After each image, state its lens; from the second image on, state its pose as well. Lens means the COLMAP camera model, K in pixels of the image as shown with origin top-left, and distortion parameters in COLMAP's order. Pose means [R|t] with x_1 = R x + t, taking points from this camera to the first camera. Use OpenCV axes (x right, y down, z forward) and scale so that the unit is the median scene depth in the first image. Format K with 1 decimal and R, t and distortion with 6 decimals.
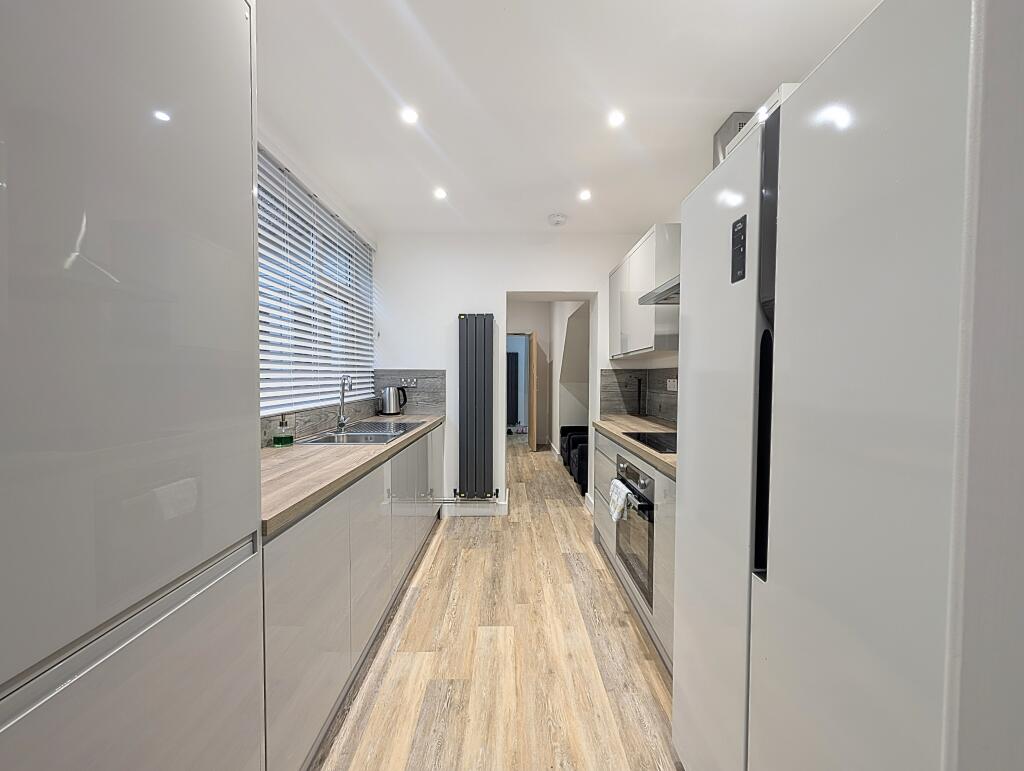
lens RADIAL K [[388.8, 0, 512.6], [0, 388.8, 384.9], [0, 0, 1]] dist [-0.002710, -0.000098]
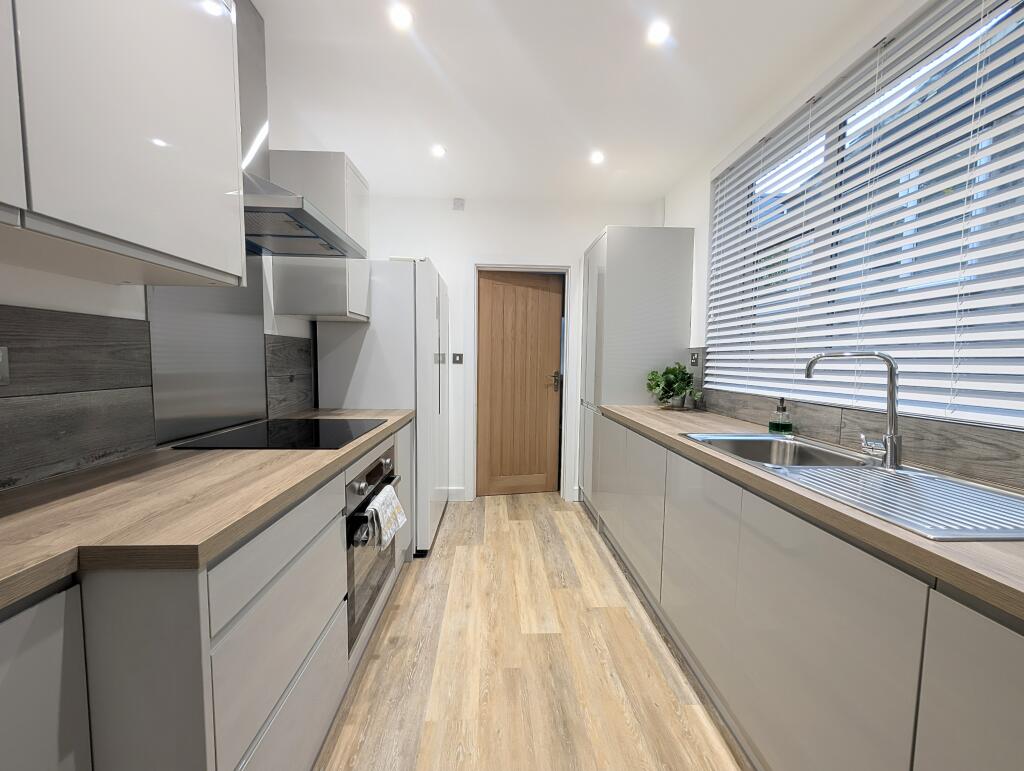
lens RADIAL K [[388.8, 0, 511.2], [0, 388.8, 385.2], [0, 0, 1]] dist [-0.002710, -0.000098]
pose [[-0.999091, -0.014401, -0.040114, 0.073522], [-0.018100, 0.995460, 0.093447, -0.029075], [0.038586, 0.094088, -0.994816, 1.925076]]
